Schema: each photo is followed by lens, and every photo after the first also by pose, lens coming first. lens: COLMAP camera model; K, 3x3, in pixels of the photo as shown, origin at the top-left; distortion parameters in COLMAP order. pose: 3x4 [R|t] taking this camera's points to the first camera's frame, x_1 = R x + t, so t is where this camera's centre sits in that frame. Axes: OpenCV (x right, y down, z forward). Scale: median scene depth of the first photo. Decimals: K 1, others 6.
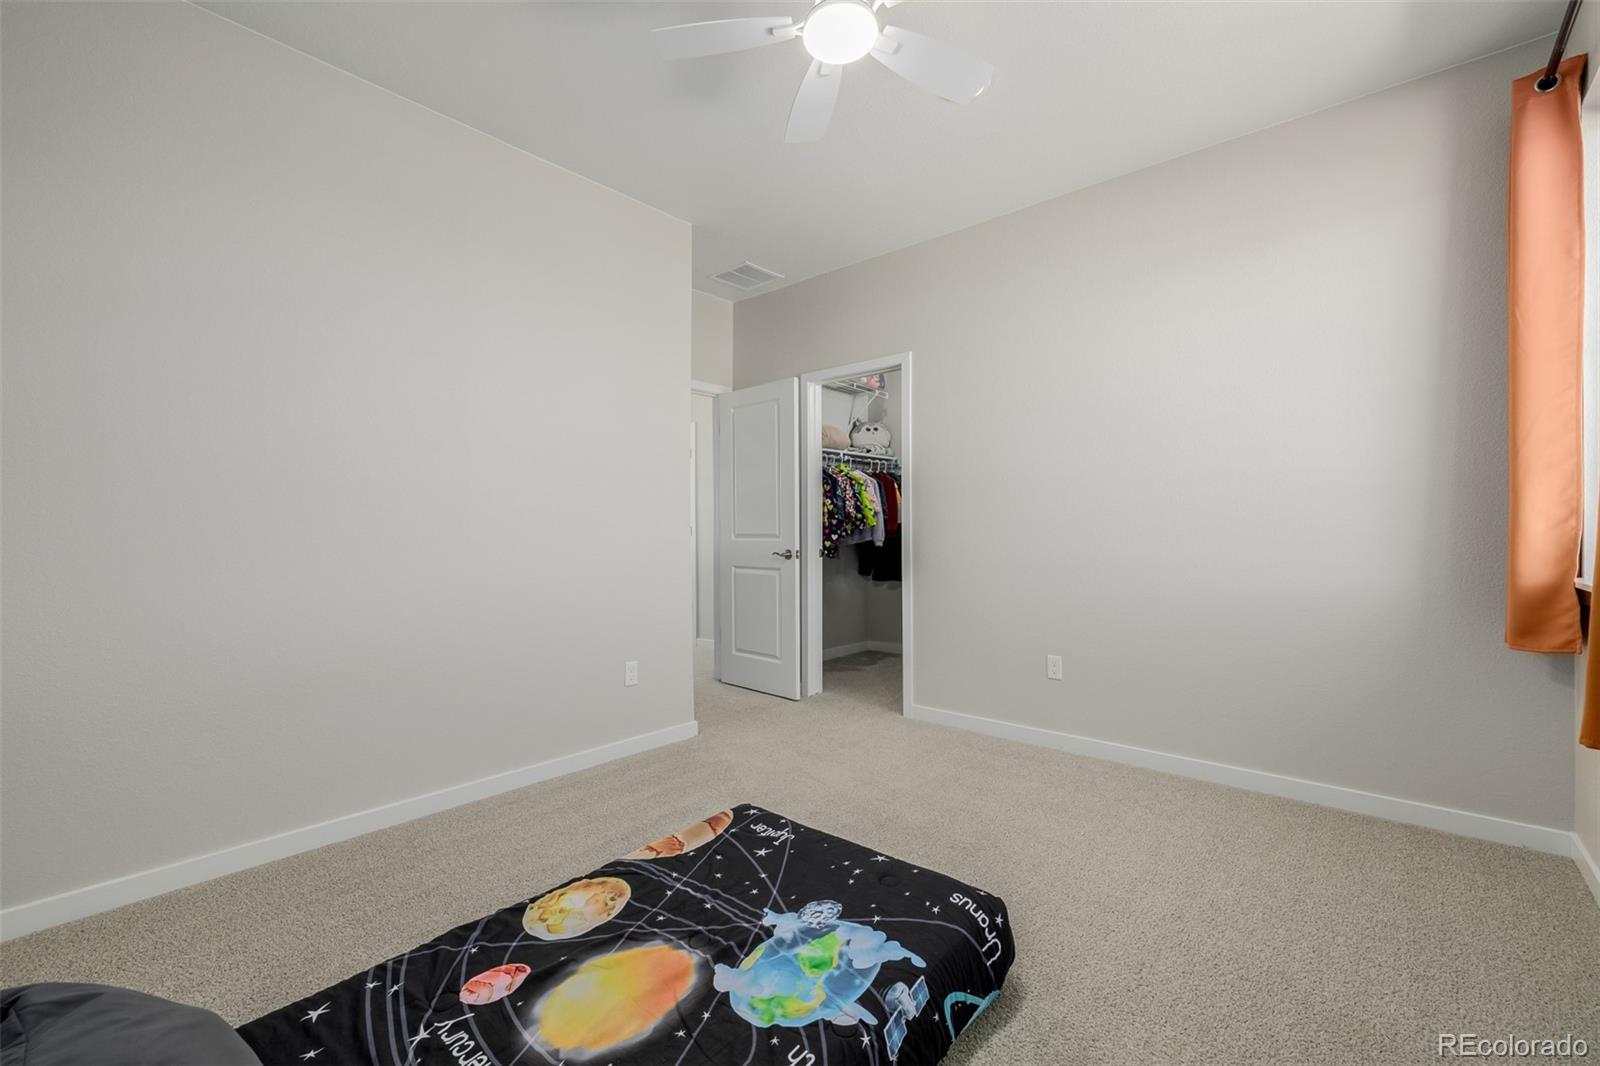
lens RADIAL K [[676.2, 0, 801.3], [0, 676.2, 529.1], [0, 0, 1]] dist [0.002113, -0.000170]
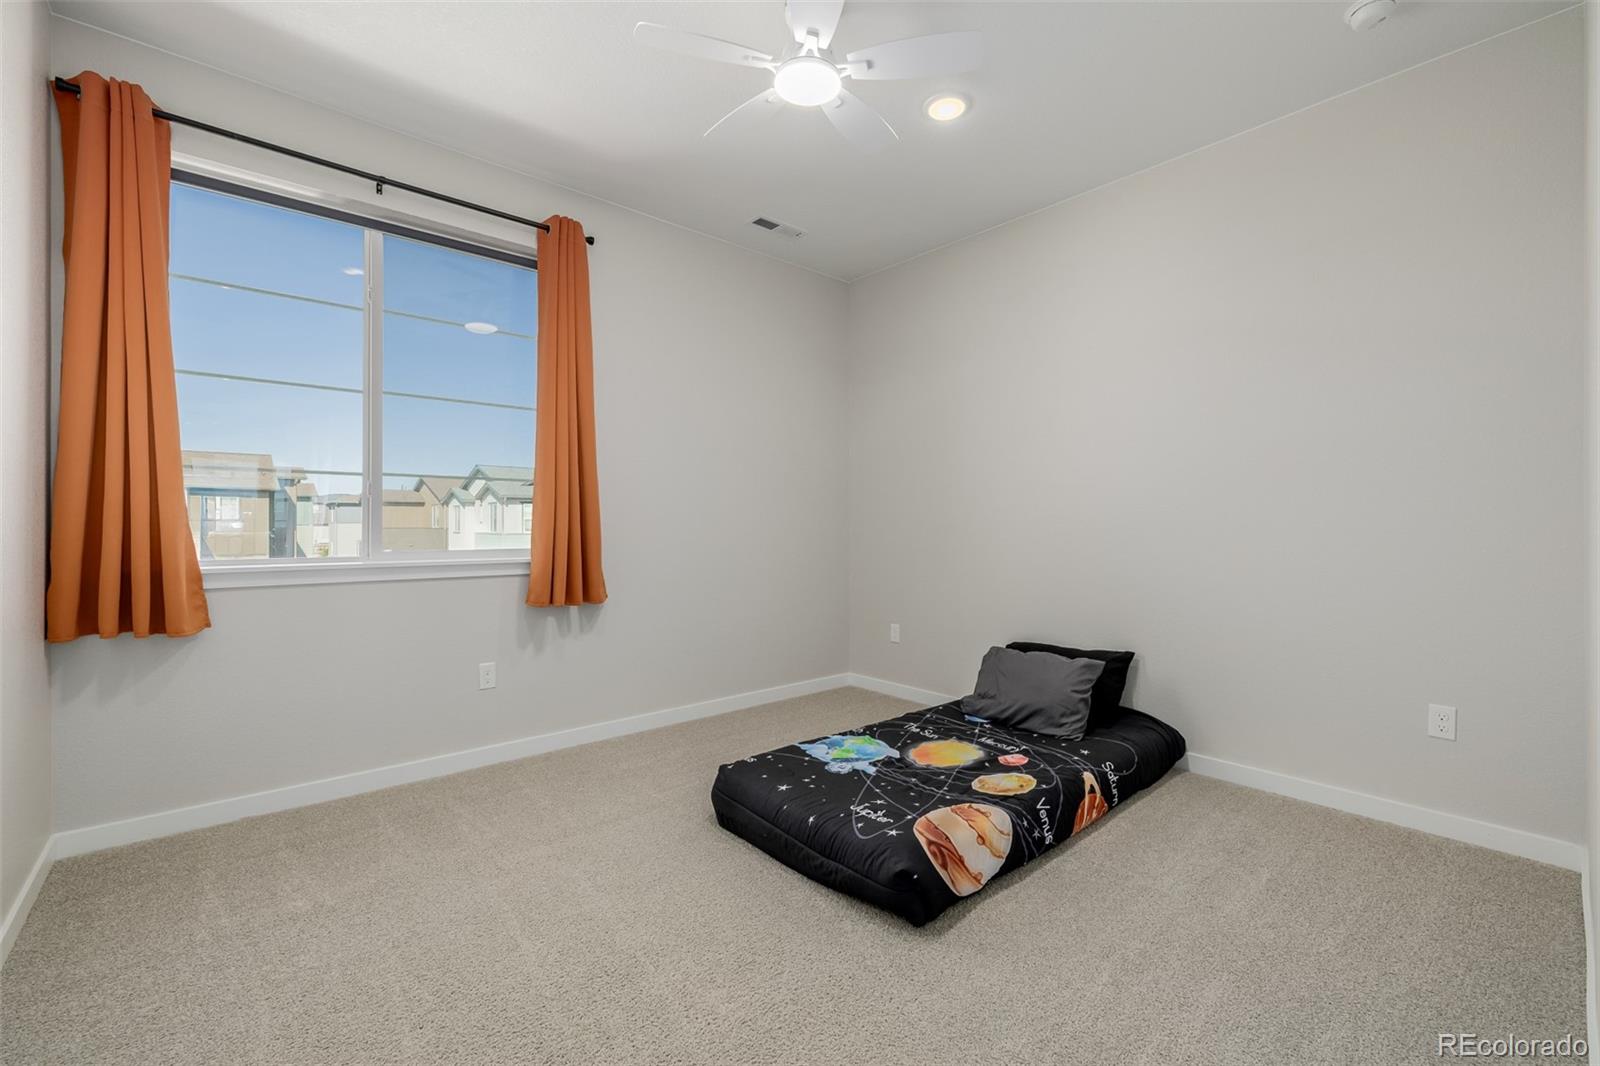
lens RADIAL K [[676.2, 0, 798.9], [0, 676.2, 526.7], [0, 0, 1]] dist [0.002113, -0.000170]
pose [[-0.990324, 0.002173, 0.138760, -0.102969], [0.002986, 0.999980, 0.005654, -0.005802], [-0.138745, 0.006014, -0.990310, 2.689414]]
